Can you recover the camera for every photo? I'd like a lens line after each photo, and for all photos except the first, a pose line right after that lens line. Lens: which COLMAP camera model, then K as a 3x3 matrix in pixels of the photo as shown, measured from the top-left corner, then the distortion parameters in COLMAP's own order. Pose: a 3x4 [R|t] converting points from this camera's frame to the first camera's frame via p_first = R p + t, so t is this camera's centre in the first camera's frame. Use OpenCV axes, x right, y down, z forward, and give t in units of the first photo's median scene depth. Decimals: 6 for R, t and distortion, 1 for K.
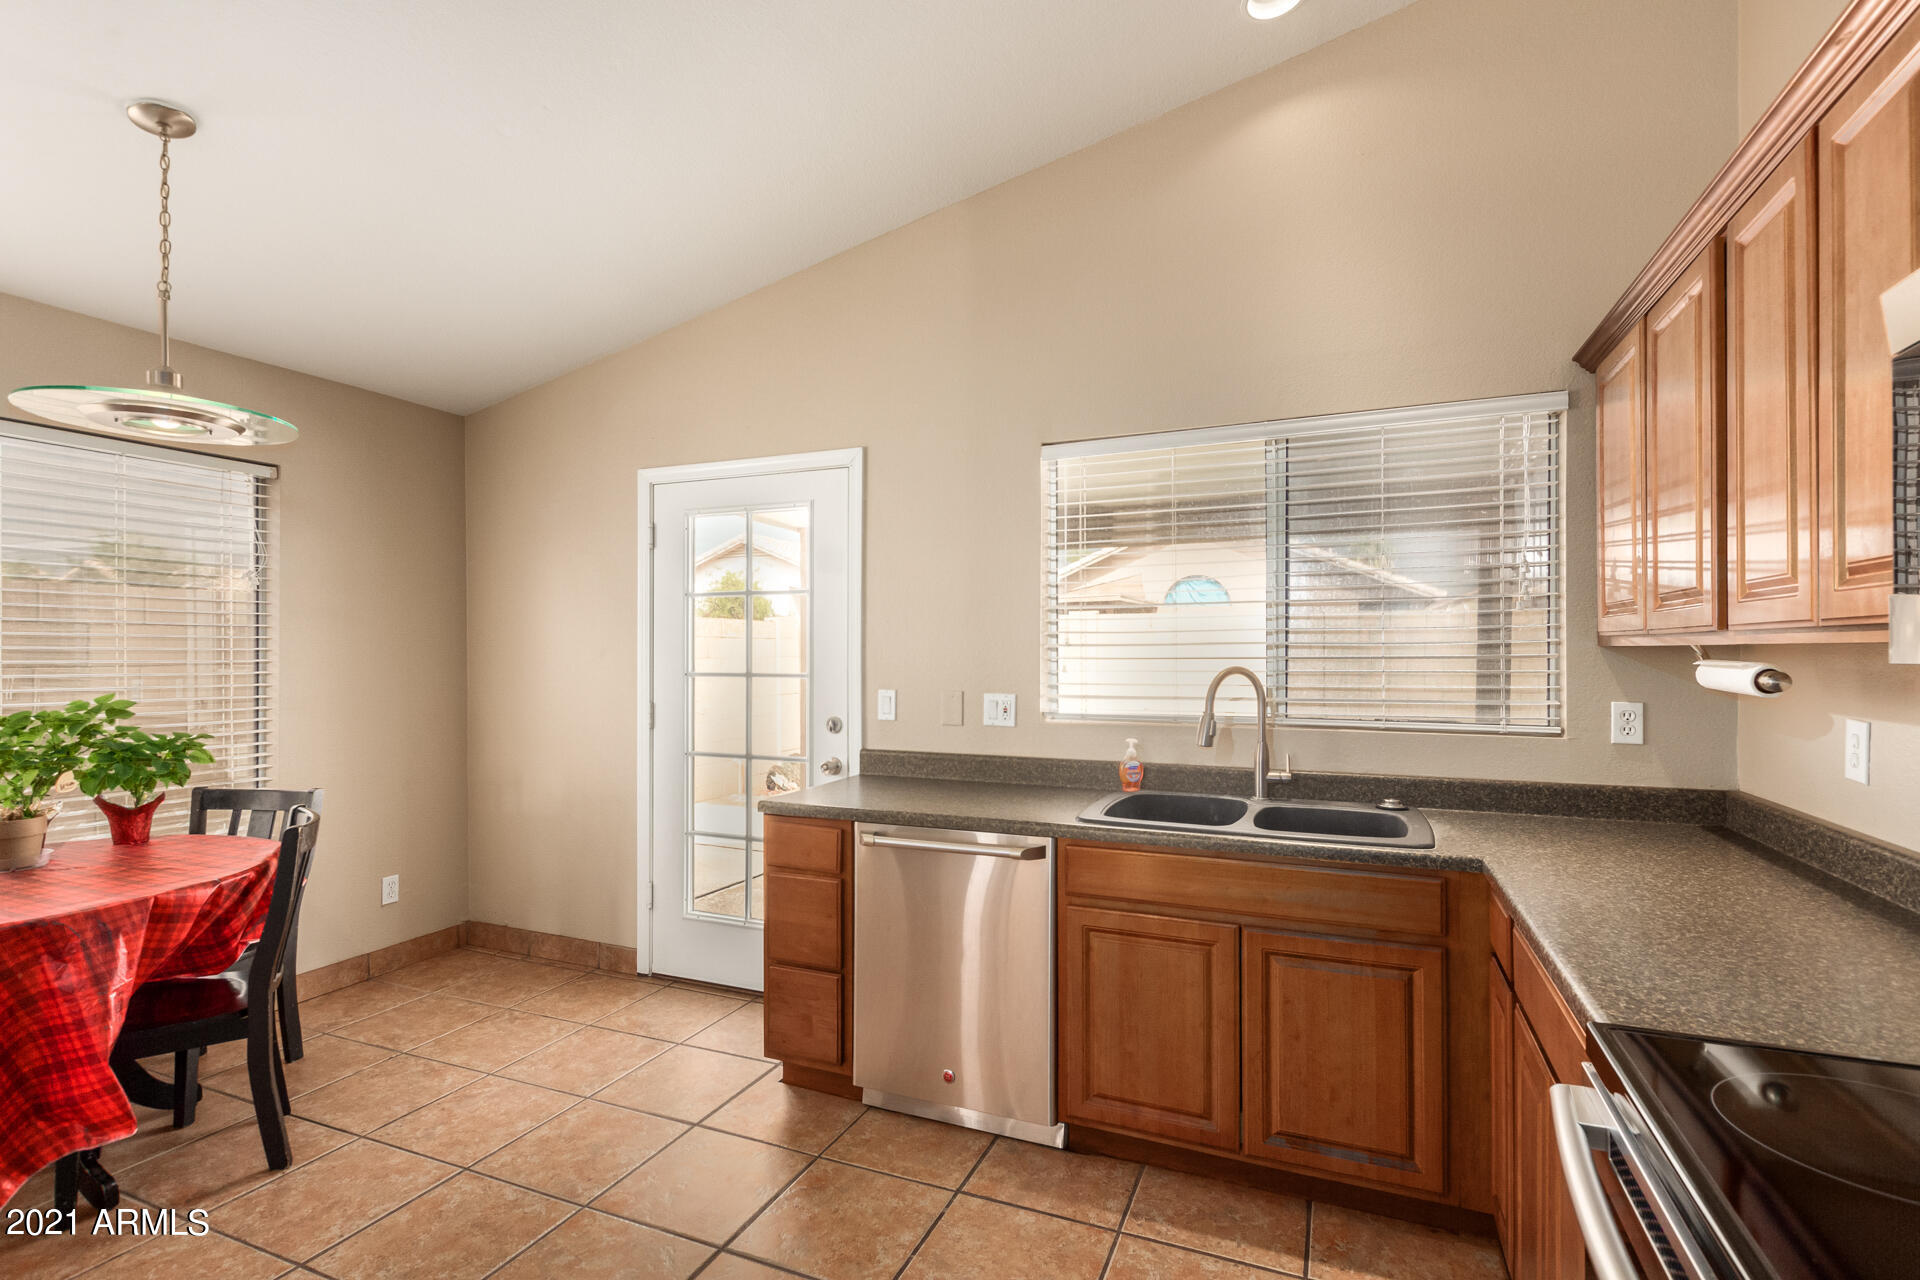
lens RADIAL K [[883.9, 0, 988.4], [0, 883.9, 651.0], [0, 0, 1]] dist [0.008177, -0.004622]
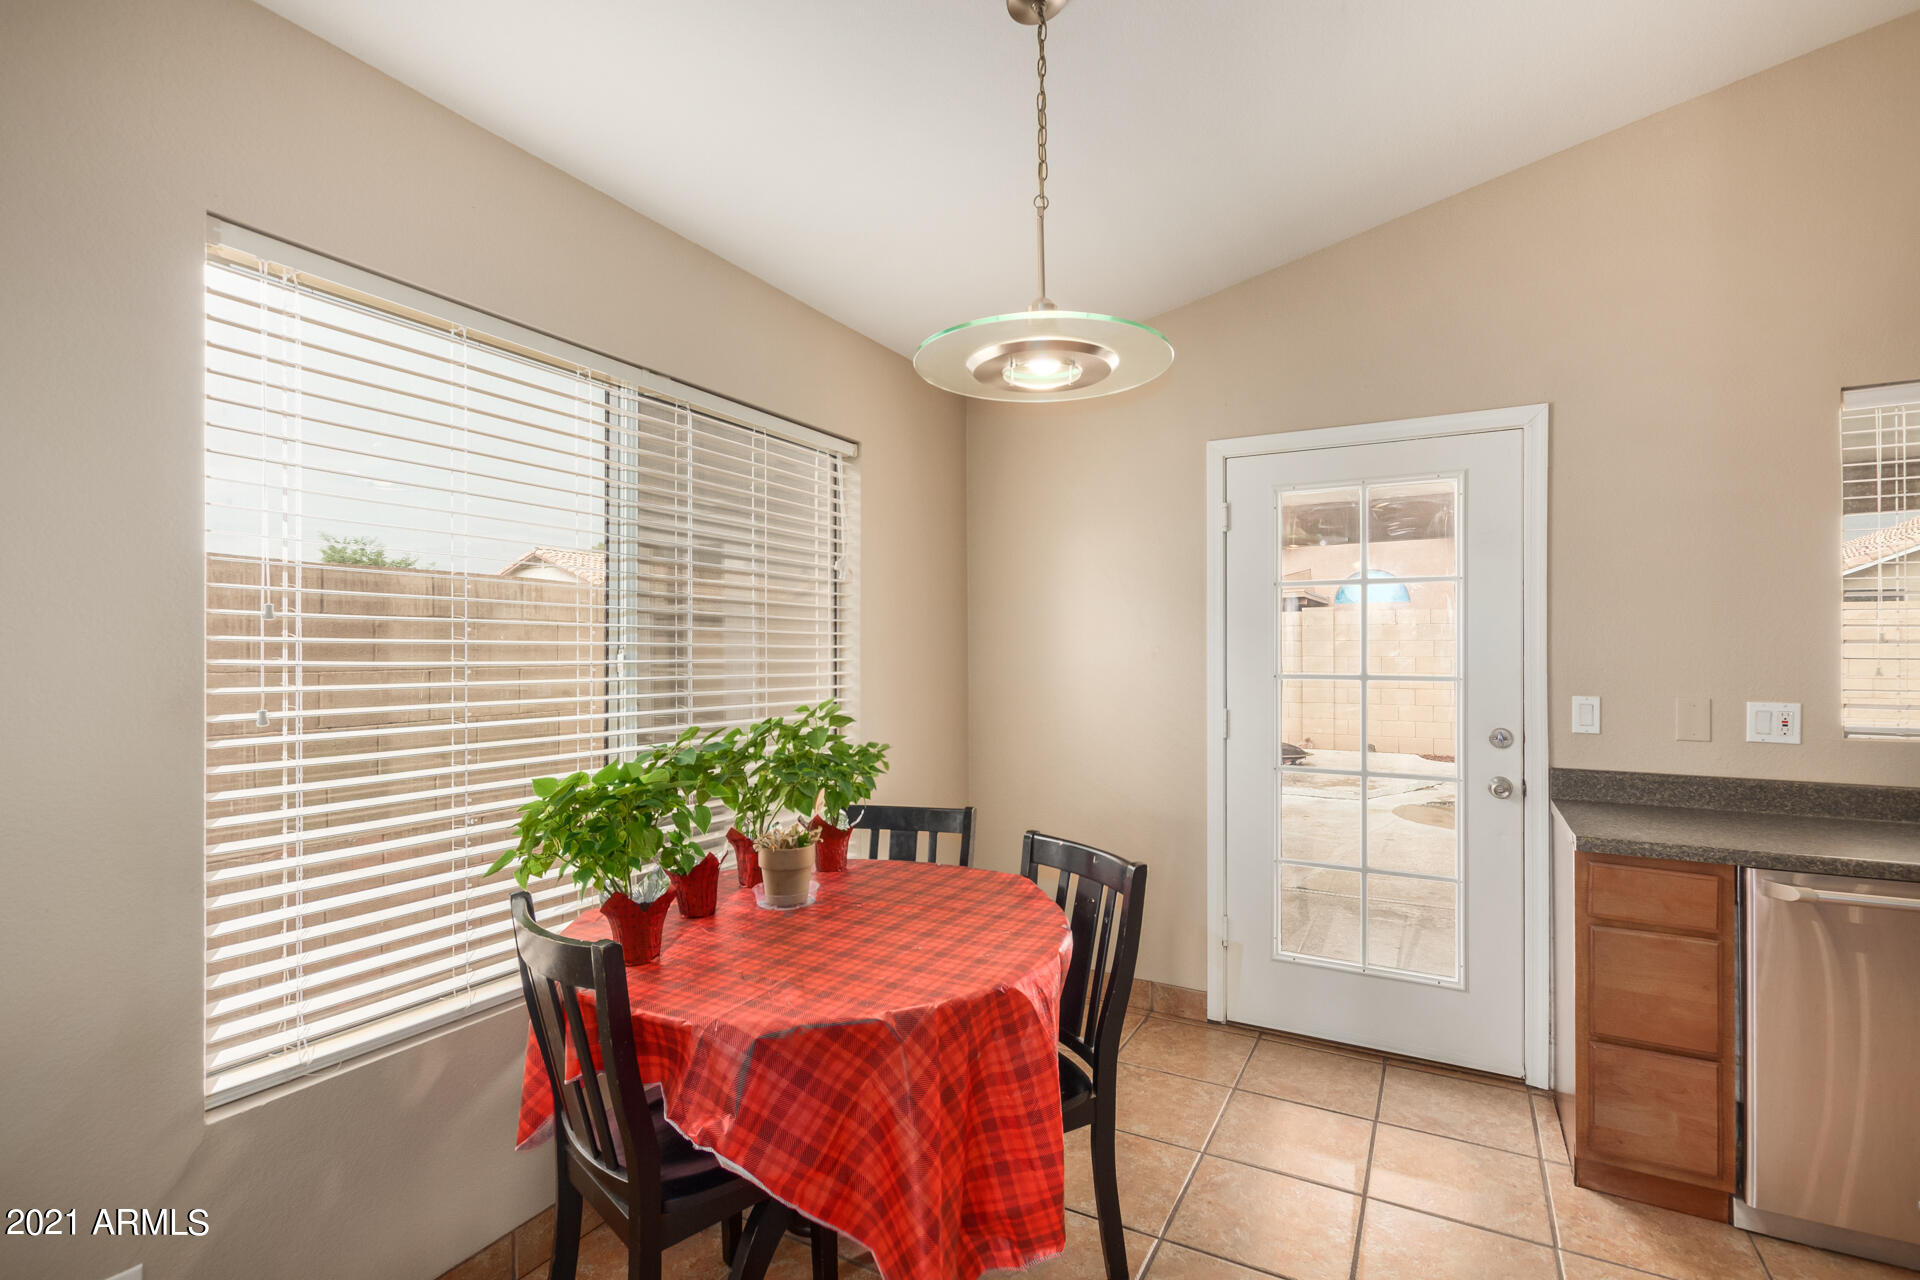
lens RADIAL K [[883.9, 0, 977.7], [0, 883.9, 650.1], [0, 0, 1]] dist [0.008177, -0.004622]
pose [[0.994741, 0.000532, -0.102425, -0.620109], [-0.000771, 0.999997, -0.002294, 0.003387], [0.102423, 0.002360, 0.994738, 0.128827]]
